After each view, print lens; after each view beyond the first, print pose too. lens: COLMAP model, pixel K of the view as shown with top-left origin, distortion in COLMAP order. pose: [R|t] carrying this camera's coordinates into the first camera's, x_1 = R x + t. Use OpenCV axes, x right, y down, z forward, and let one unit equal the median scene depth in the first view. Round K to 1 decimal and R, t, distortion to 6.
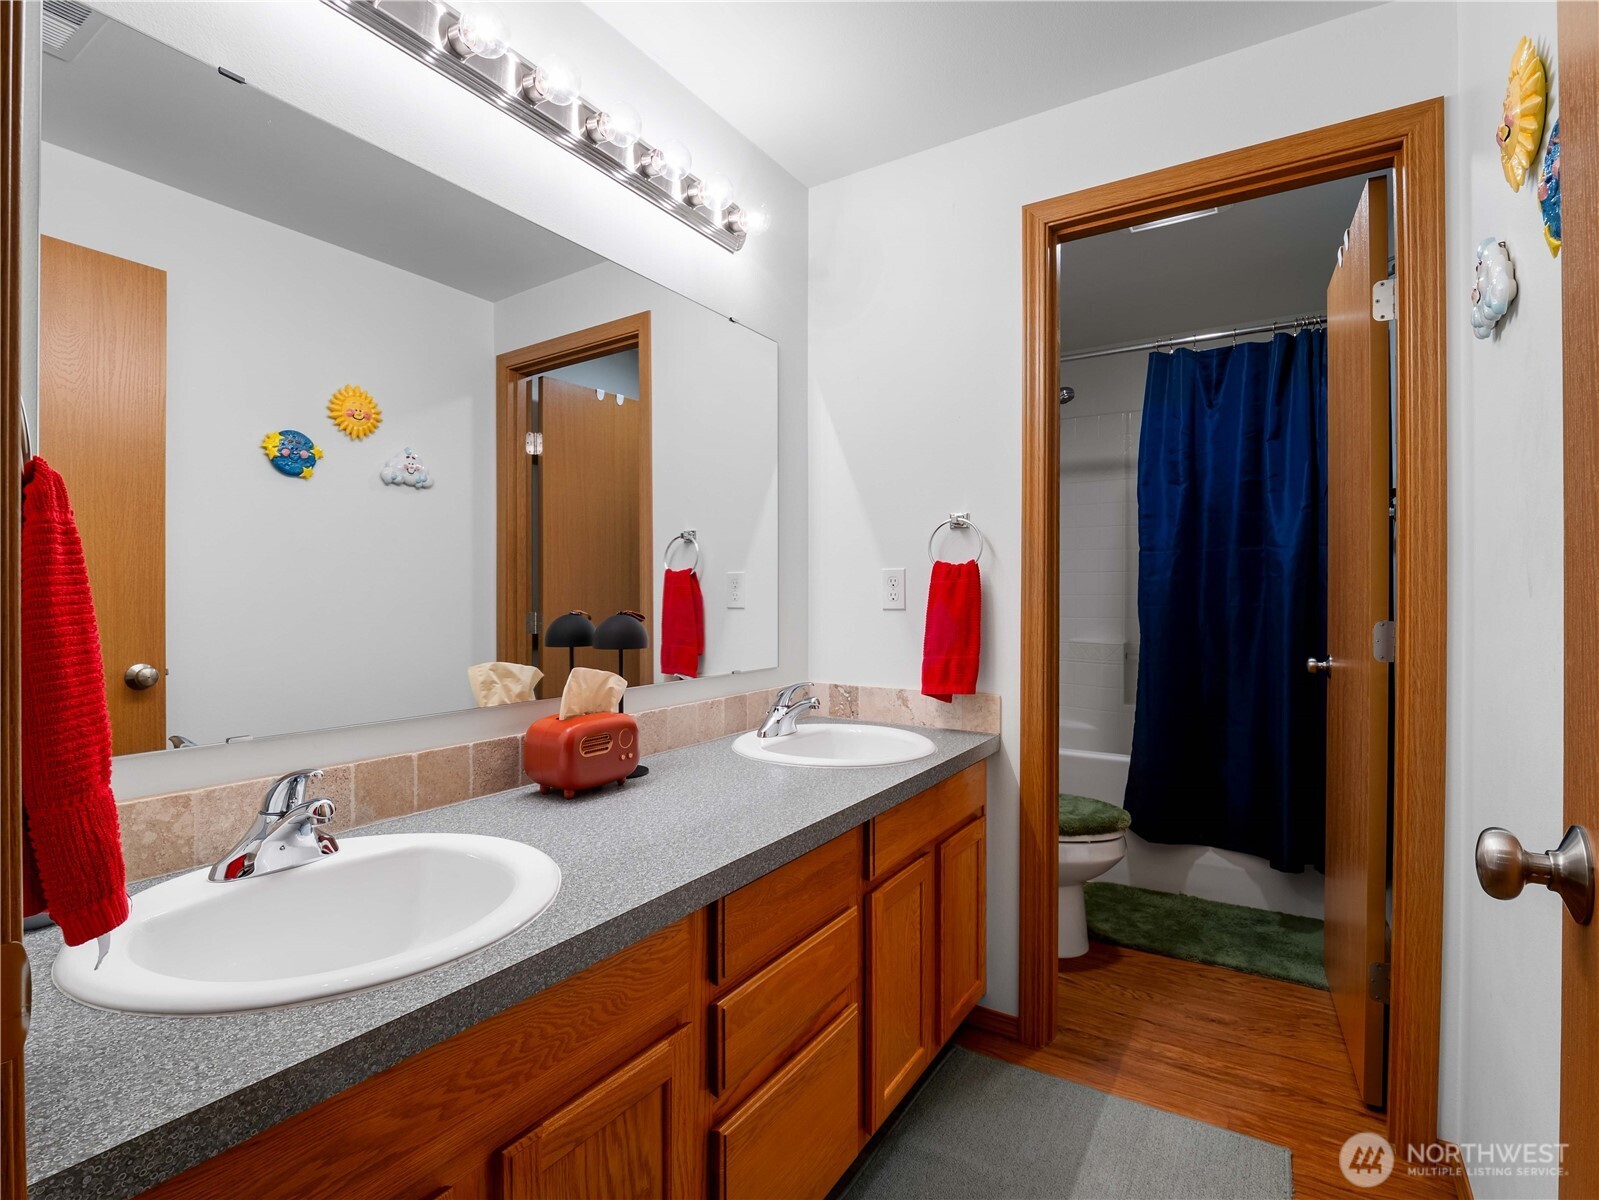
lens RADIAL K [[776.8, 0, 797.3], [0, 776.8, 616.6], [0, 0, 1]] dist [-0.018708, -0.000623]
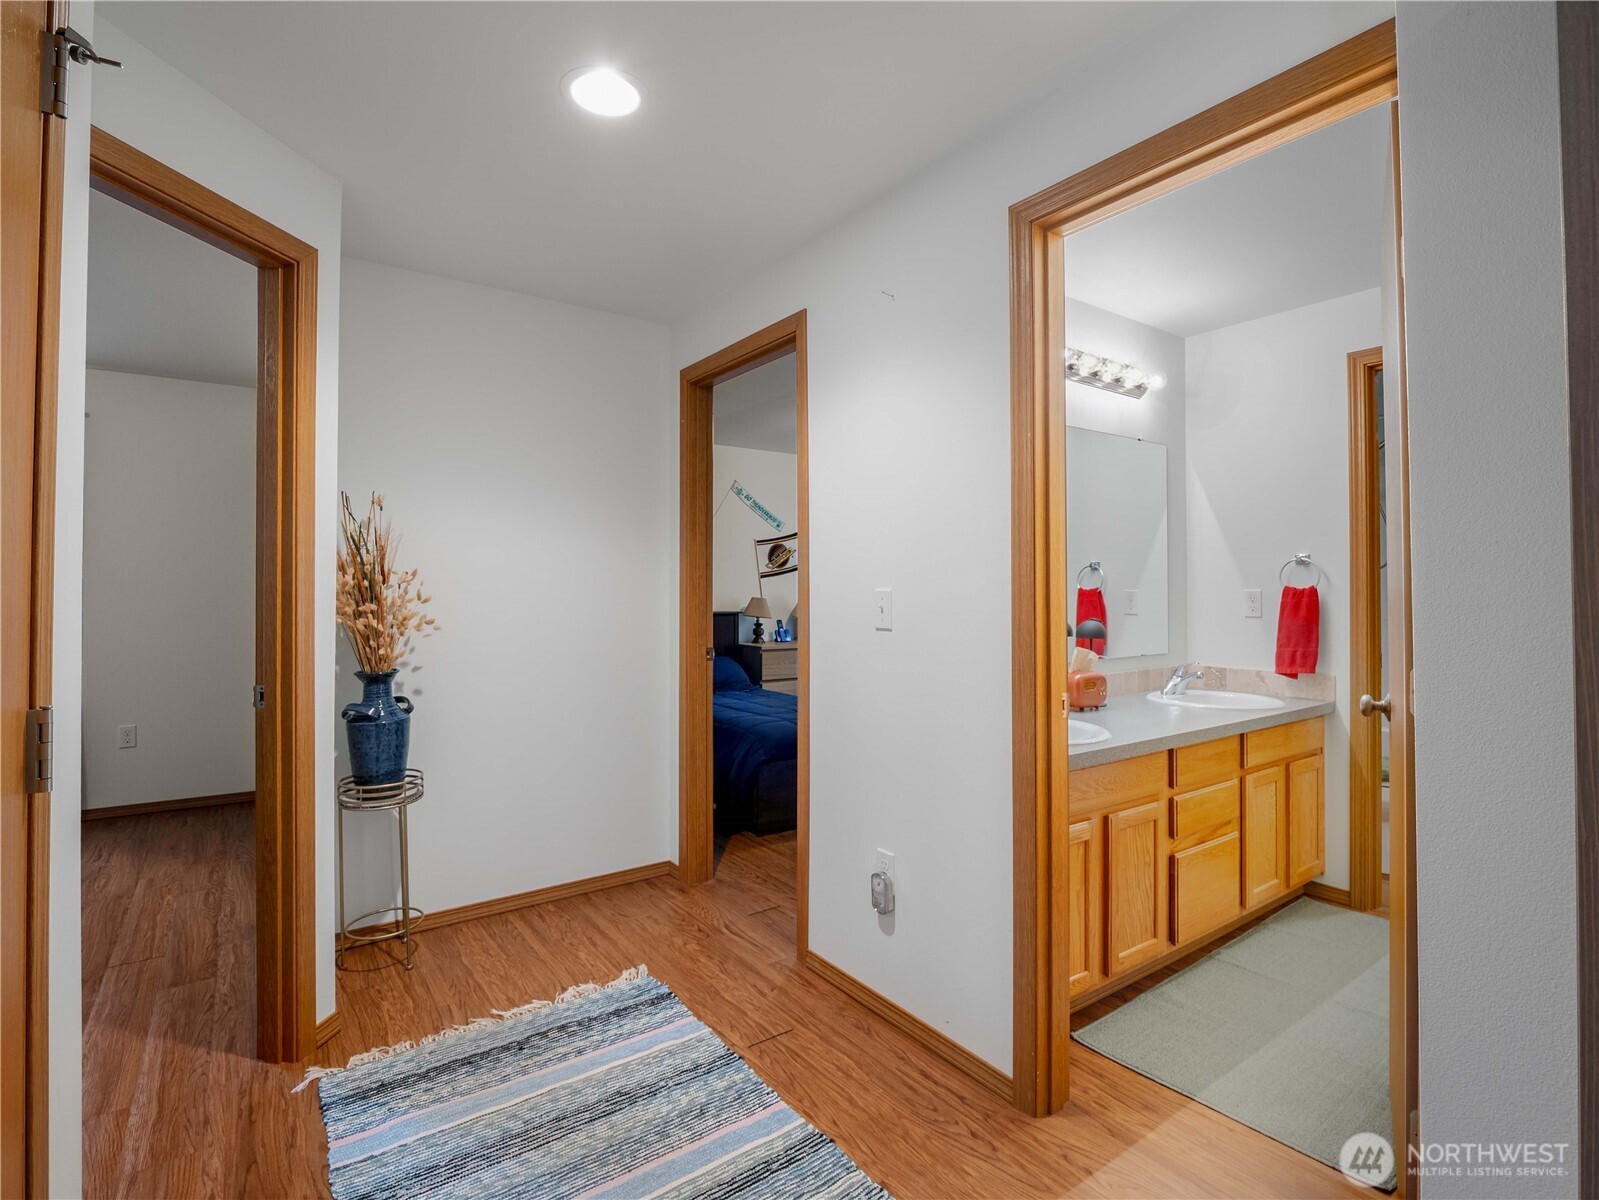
lens RADIAL K [[779.0, 0, 792.7], [0, 779.0, 585.5], [0, 0, 1]] dist [-0.022405, -0.000734]
pose [[0.924513, -0.002655, -0.381142, -0.144803], [-0.010639, 0.999406, -0.032767, -0.012833], [0.381003, 0.034348, 0.923936, -0.808502]]
